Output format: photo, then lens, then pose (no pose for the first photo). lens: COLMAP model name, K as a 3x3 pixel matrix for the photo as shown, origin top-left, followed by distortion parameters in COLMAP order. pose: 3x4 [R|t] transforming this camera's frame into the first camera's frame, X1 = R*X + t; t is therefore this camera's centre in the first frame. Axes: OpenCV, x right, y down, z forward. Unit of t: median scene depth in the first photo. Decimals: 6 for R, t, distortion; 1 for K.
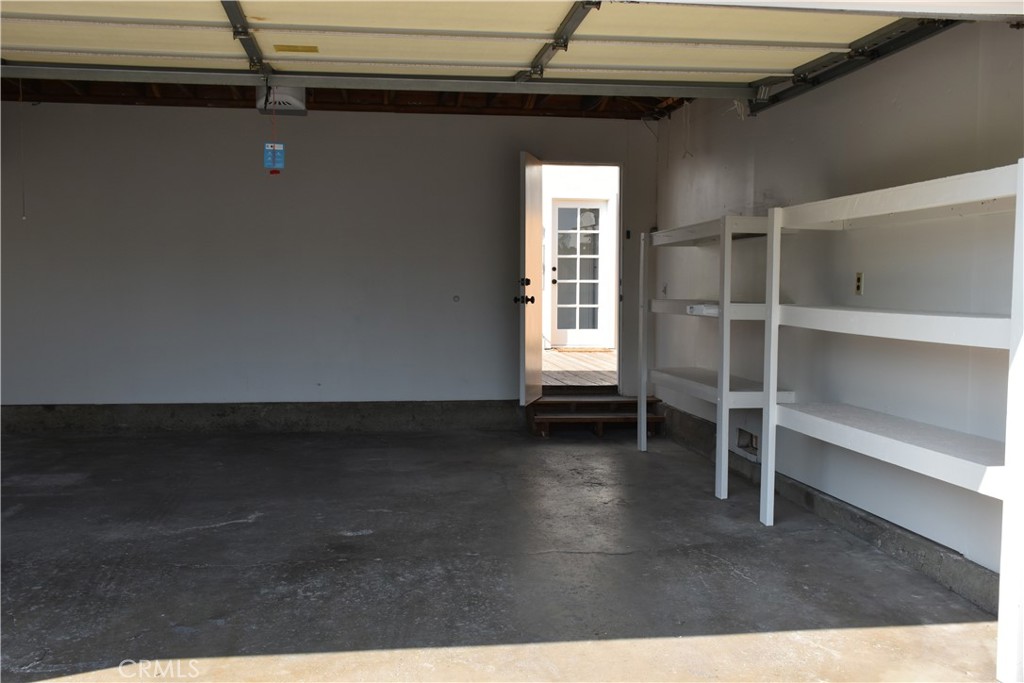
lens RADIAL K [[1003.3, 0, 514.1], [0, 1003.3, 340.3], [0, 0, 1]] dist [0.010966, 0.000000]
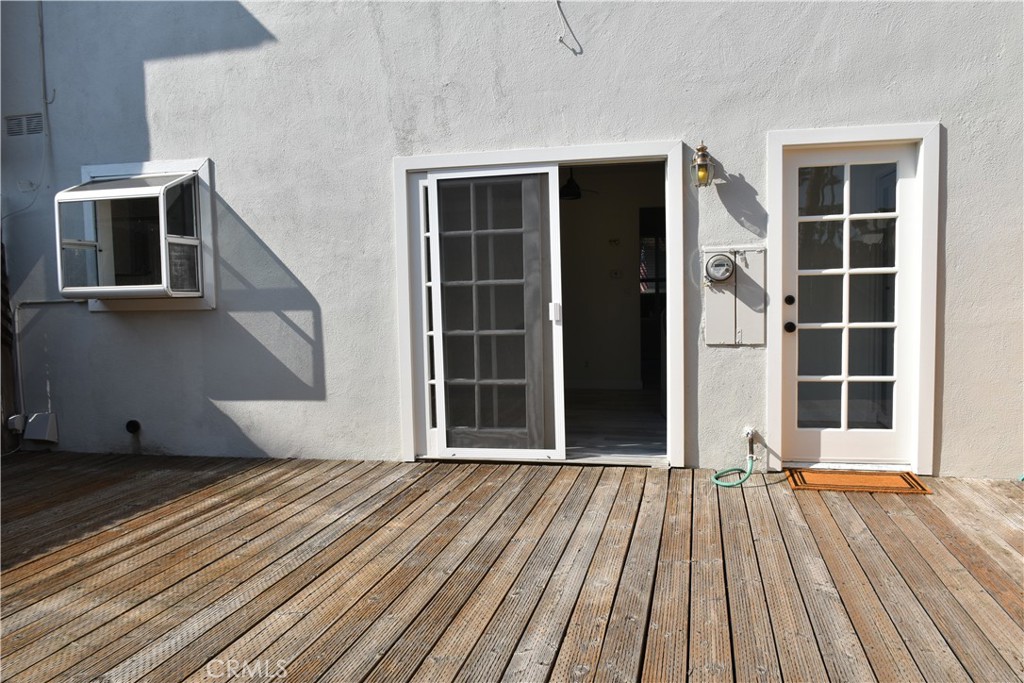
lens RADIAL K [[779.9, 0, 511.4], [0, 779.9, 343.1], [0, 0, 1]] dist [-0.003701, -0.001436]
pose [[0.934644, -0.000758, -0.355584, 0.163498], [0.003920, 0.999959, 0.008171, -0.185910], [0.355563, -0.009031, 0.934609, 2.100699]]
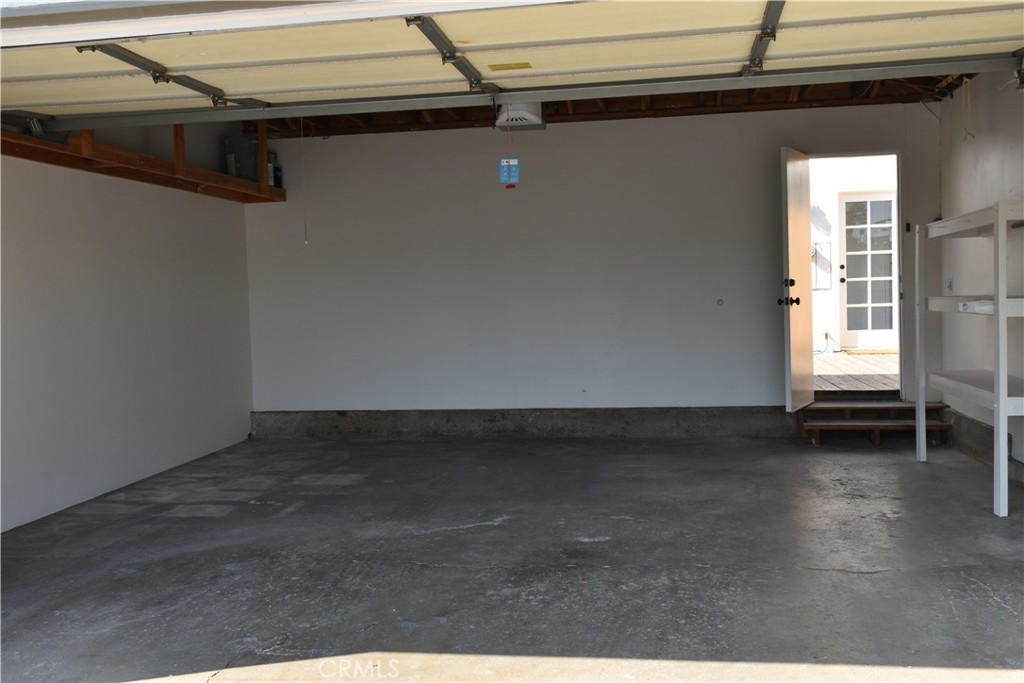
lens RADIAL K [[1003.3, 0, 511.9], [0, 1003.3, 341.7], [0, 0, 1]] dist [0.010966, 0.000000]
pose [[0.956882, -0.019975, -0.289788, 0.051078], [0.018928, 0.999800, -0.006415, -0.001077], [0.289859, 0.000654, 0.957069, 0.010278]]
